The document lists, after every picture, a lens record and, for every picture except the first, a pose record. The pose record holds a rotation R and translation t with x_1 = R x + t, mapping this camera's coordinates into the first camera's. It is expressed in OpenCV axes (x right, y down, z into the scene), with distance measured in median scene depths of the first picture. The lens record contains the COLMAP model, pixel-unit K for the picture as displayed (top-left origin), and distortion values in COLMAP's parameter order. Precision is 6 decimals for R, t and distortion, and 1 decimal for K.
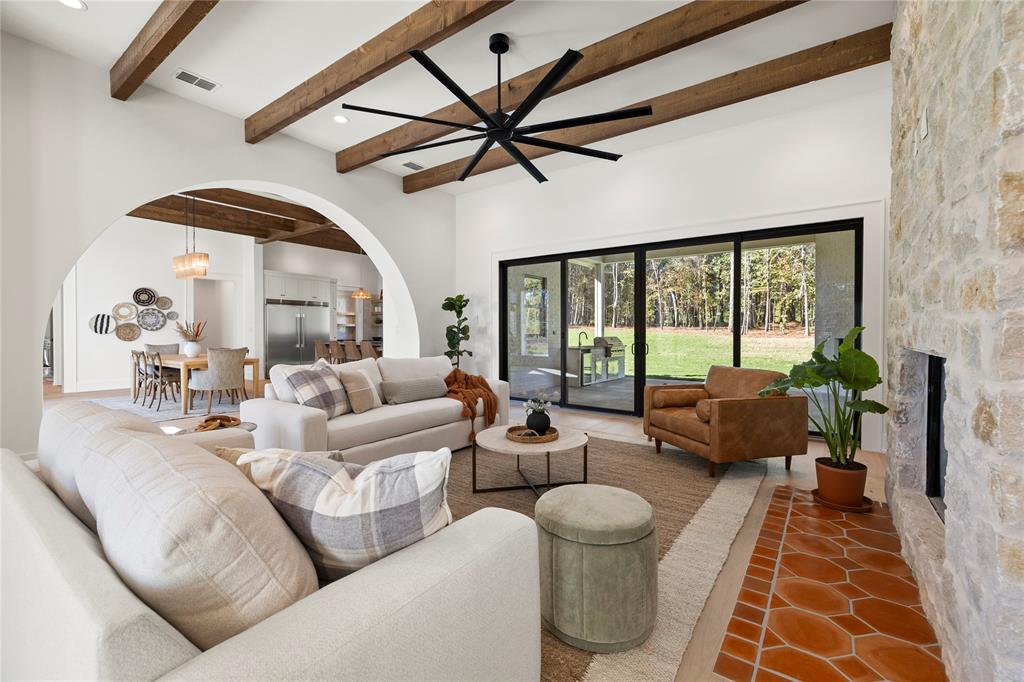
lens RADIAL K [[432.5, 0, 513.3], [0, 432.5, 335.8], [0, 0, 1]] dist [0.000817, 0.000076]
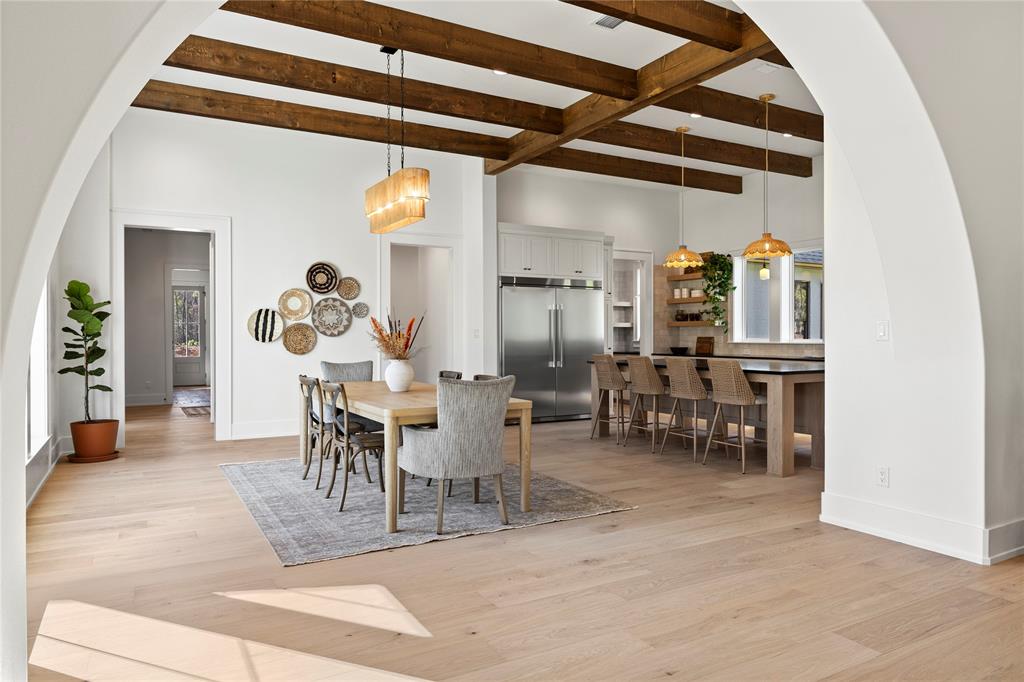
lens RADIAL K [[662.7, 0, 512.0], [0, 662.7, 341.0], [0, 0, 1]] dist [-0.000535, 0.000730]
pose [[0.908294, -0.000538, -0.418331, -0.262646], [-0.000669, 0.999996, -0.002738, -0.003816], [0.418331, 0.002766, 0.908290, 0.315878]]
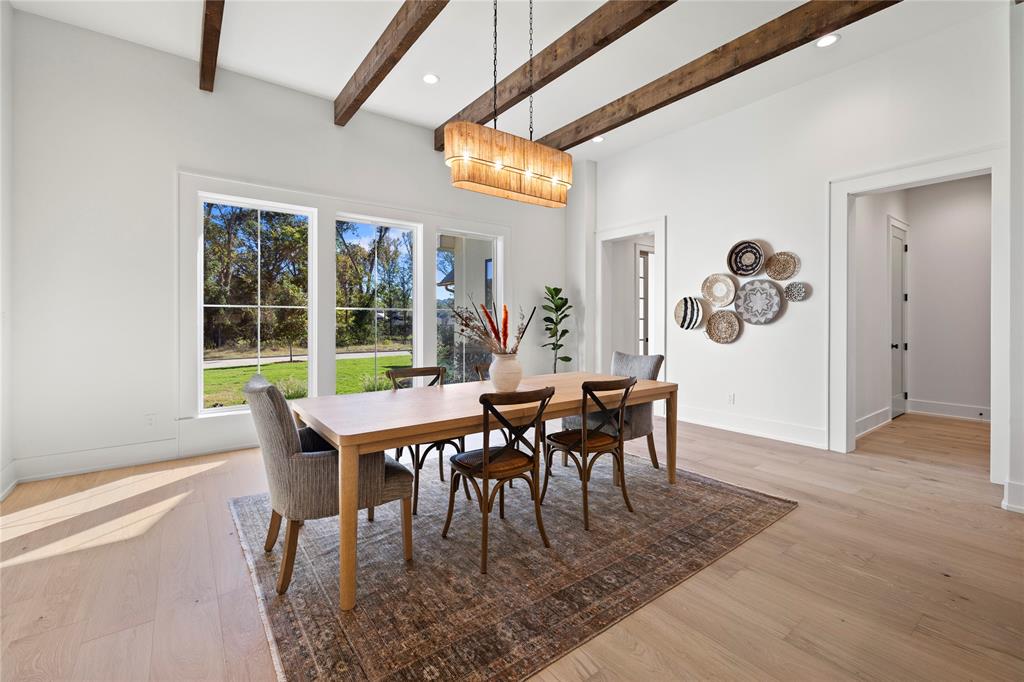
lens RADIAL K [[437.6, 0, 510.0], [0, 437.6, 324.2], [0, 0, 1]] dist [0.000918, -0.000045]
pose [[-0.296331, 0.003628, -0.955079, -0.288737], [-0.012861, 0.999887, 0.007788, -0.013517], [0.954999, 0.014591, -0.296250, 0.928892]]
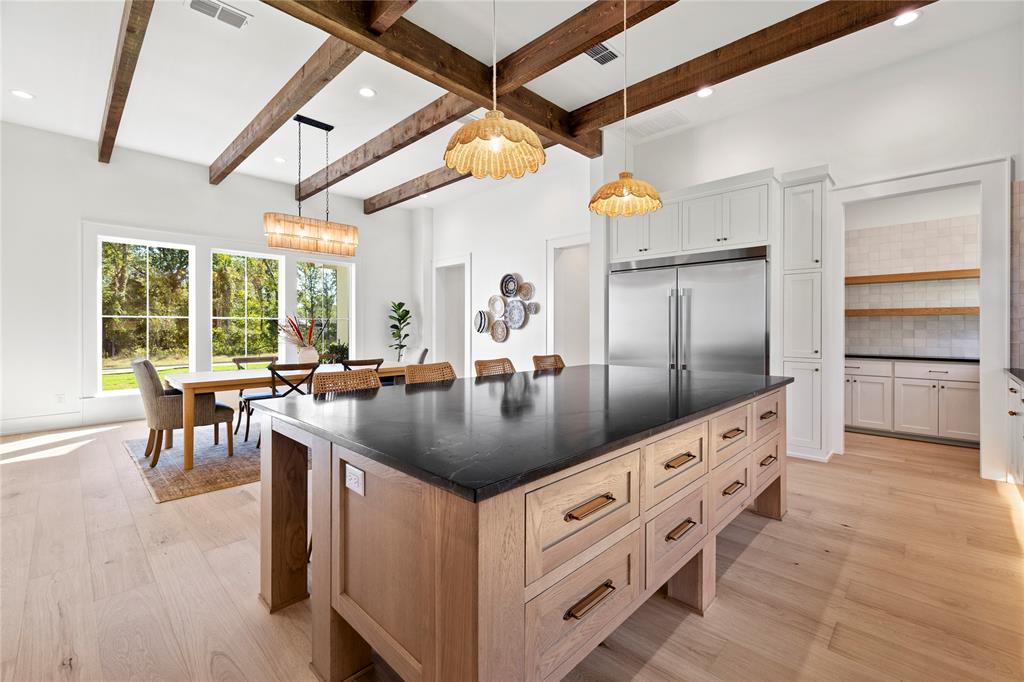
lens RADIAL K [[436.7, 0, 511.6], [0, 436.7, 330.5], [0, 0, 1]] dist [0.001819, 0.000331]
pose [[-0.147071, 0.002962, -0.989122, -0.088627], [-0.011094, 0.999928, 0.004644, -0.014681], [0.989064, 0.011656, -0.147027, 1.170515]]
